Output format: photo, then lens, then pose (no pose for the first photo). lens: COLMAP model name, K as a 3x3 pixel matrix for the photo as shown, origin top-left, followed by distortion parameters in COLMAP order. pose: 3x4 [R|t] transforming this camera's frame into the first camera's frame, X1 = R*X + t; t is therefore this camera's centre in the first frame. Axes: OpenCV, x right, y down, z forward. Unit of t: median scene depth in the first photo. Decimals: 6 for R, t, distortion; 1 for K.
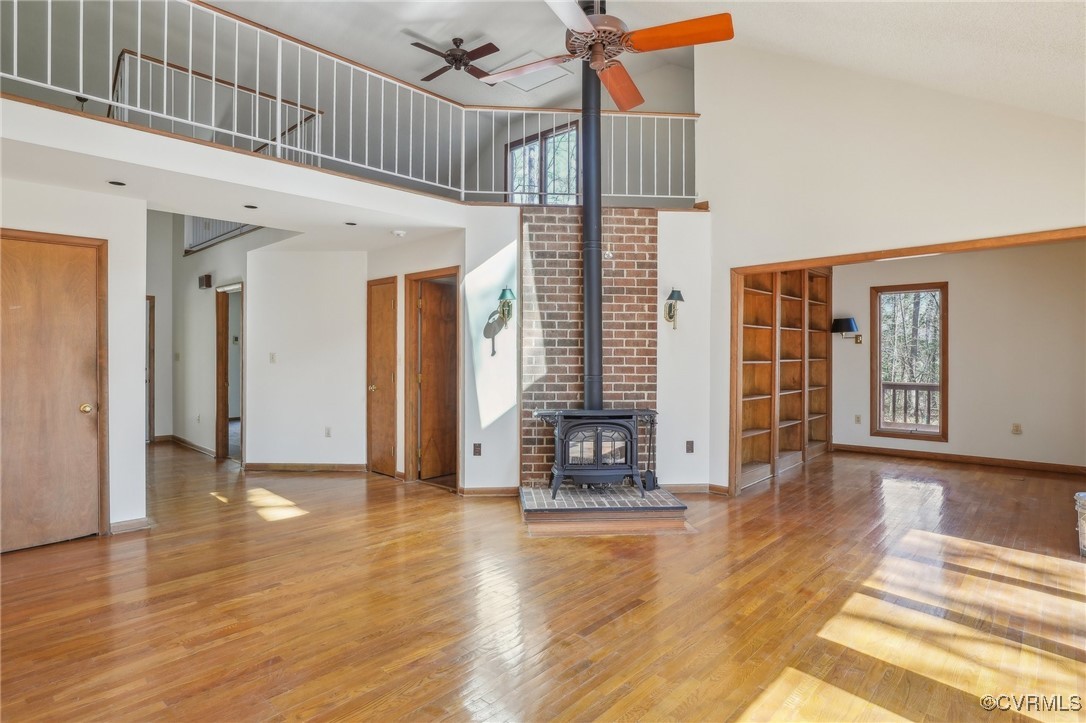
lens RADIAL K [[579.1, 0, 543.0], [0, 579.1, 361.5], [0, 0, 1]] dist [-0.004005, -0.000015]
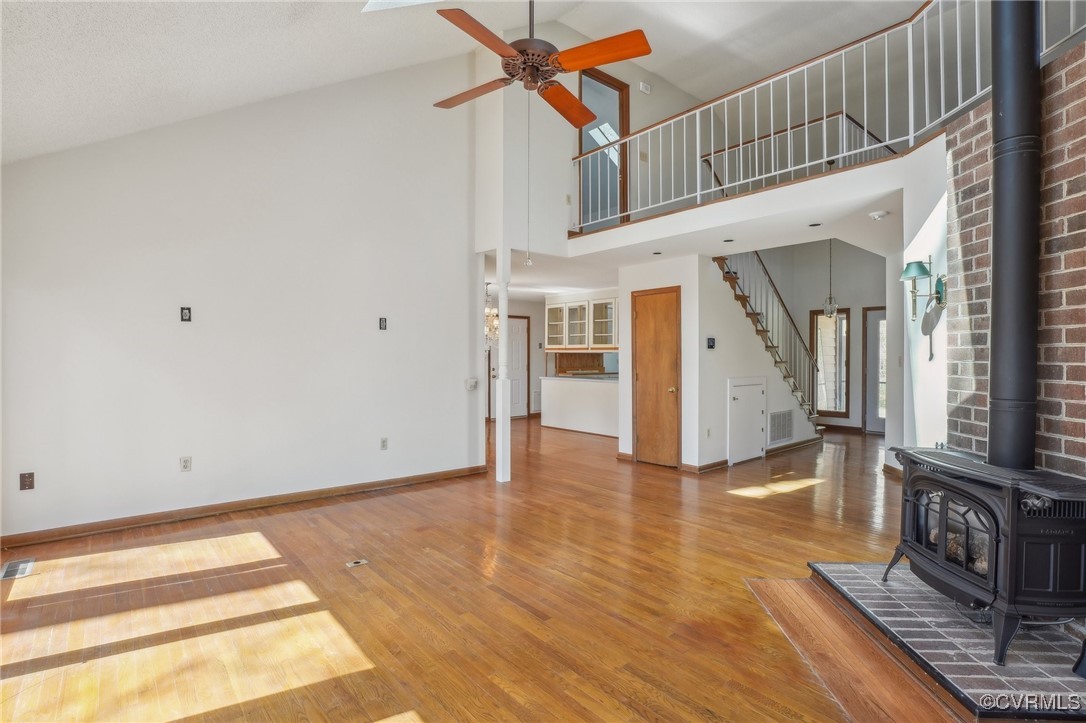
lens RADIAL K [[521.5, 0, 543.0], [0, 521.5, 361.5], [0, 0, 1]] dist [0.001220, 0.000252]
pose [[-0.098546, 0.012300, -0.995056, 0.581967], [-0.011783, 0.999839, 0.013526, -0.011522], [0.995063, 0.013058, -0.098385, 0.614877]]
